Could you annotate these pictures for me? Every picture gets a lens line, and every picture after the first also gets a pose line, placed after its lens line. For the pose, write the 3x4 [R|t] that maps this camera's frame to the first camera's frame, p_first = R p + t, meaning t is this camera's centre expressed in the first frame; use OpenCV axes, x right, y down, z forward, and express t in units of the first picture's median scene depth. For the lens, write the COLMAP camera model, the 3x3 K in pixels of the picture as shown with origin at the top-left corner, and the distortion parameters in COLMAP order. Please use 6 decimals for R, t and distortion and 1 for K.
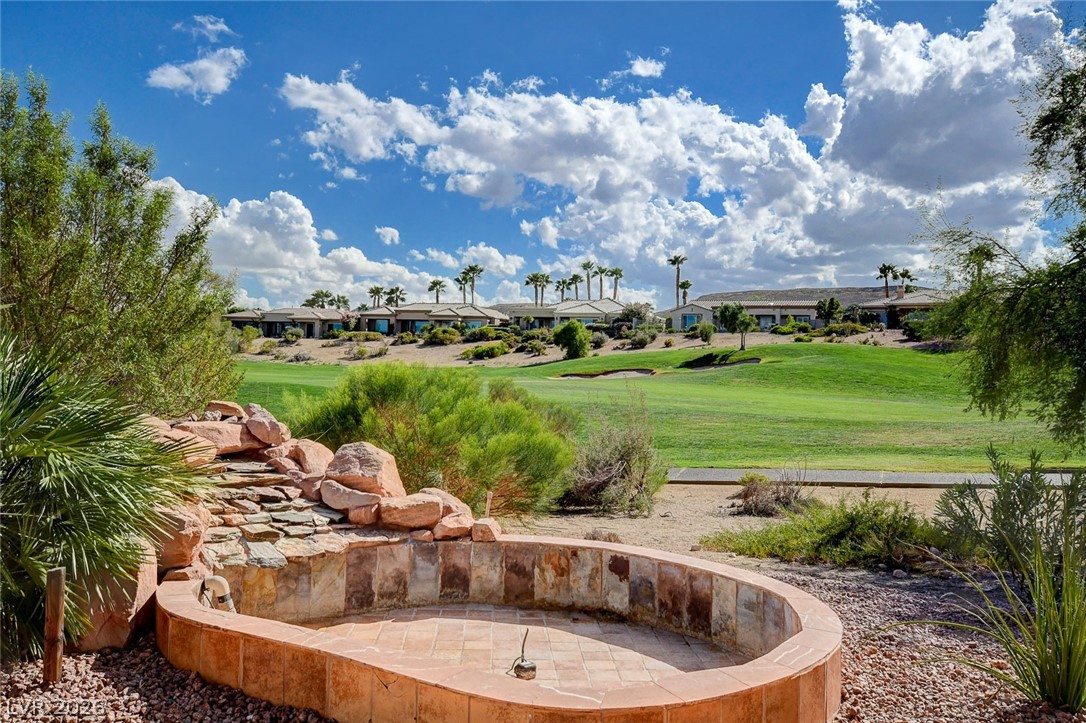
lens RADIAL K [[918.1, 0, 537.9], [0, 918.1, 407.0], [0, 0, 1]] dist [0.016150, -0.001995]
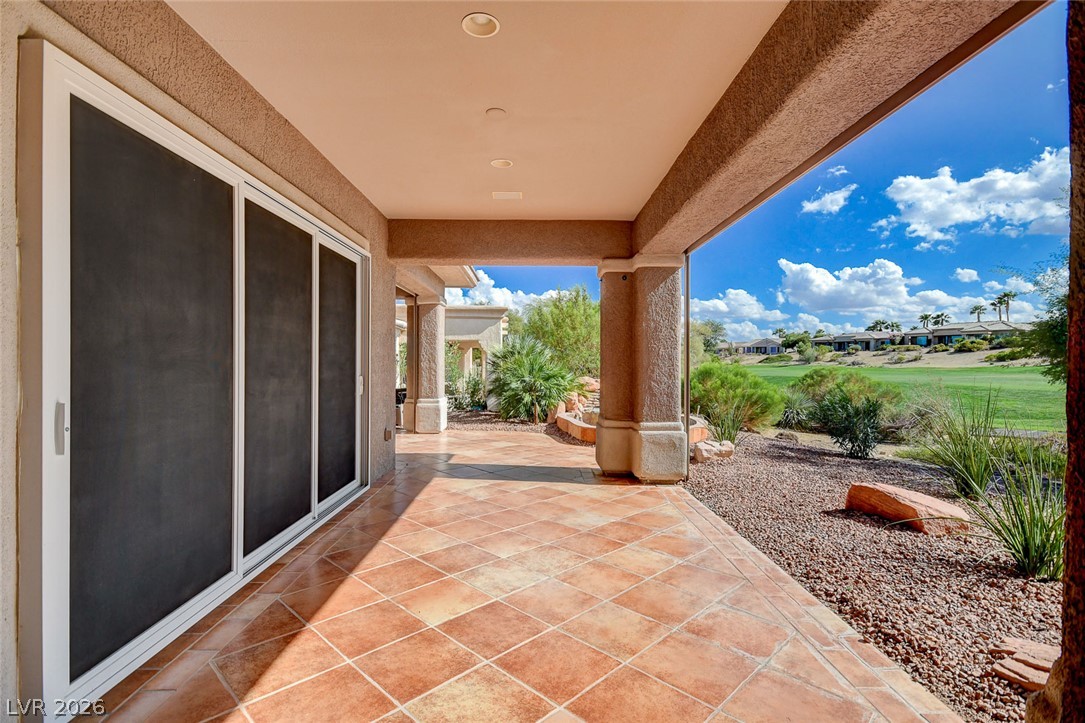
lens RADIAL K [[554.7, 0, 560.2], [0, 554.7, 362.4], [0, 0, 1]] dist [0.004623, -0.000305]
pose [[0.676198, -0.023539, -0.736344, 0.096985], [-0.020341, 0.998512, -0.050599, 0.005551], [0.736439, 0.049193, 0.674713, -0.051607]]
